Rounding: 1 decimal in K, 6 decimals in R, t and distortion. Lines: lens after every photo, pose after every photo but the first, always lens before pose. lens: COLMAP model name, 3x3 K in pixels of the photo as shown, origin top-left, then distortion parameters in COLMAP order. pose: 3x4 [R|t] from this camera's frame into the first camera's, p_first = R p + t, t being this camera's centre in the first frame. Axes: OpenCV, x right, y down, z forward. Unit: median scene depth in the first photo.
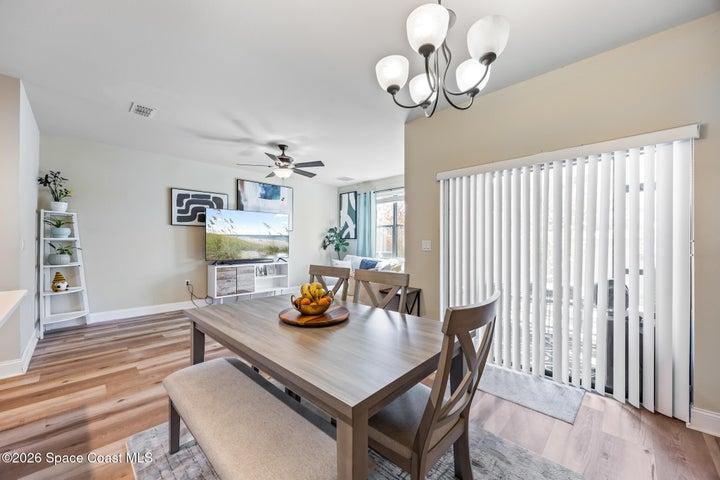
lens RADIAL K [[275.3, 0, 356.8], [0, 275.3, 242.8], [0, 0, 1]] dist [-0.002414, 0.000031]
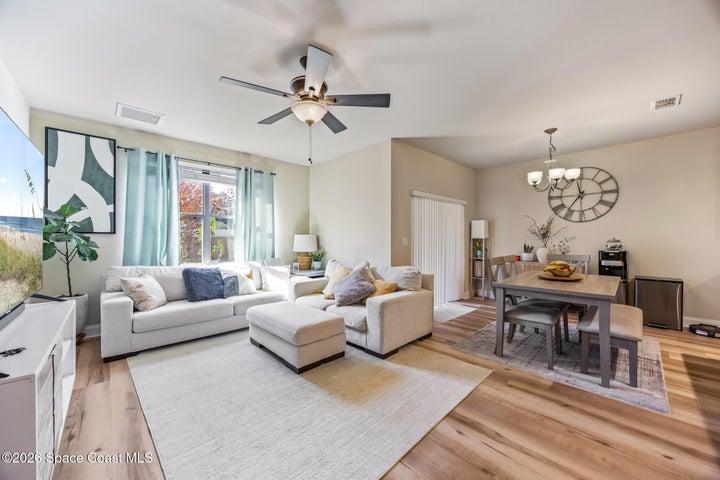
lens RADIAL K [[271.0, 0, 356.7], [0, 271.0, 239.7], [0, 0, 1]] dist [-0.003916, 0.000029]
pose [[0.043922, -0.005889, 0.999018, -0.678023], [0.004806, 0.999972, 0.005683, -0.005781], [-0.999023, 0.004551, 0.043949, 0.757187]]
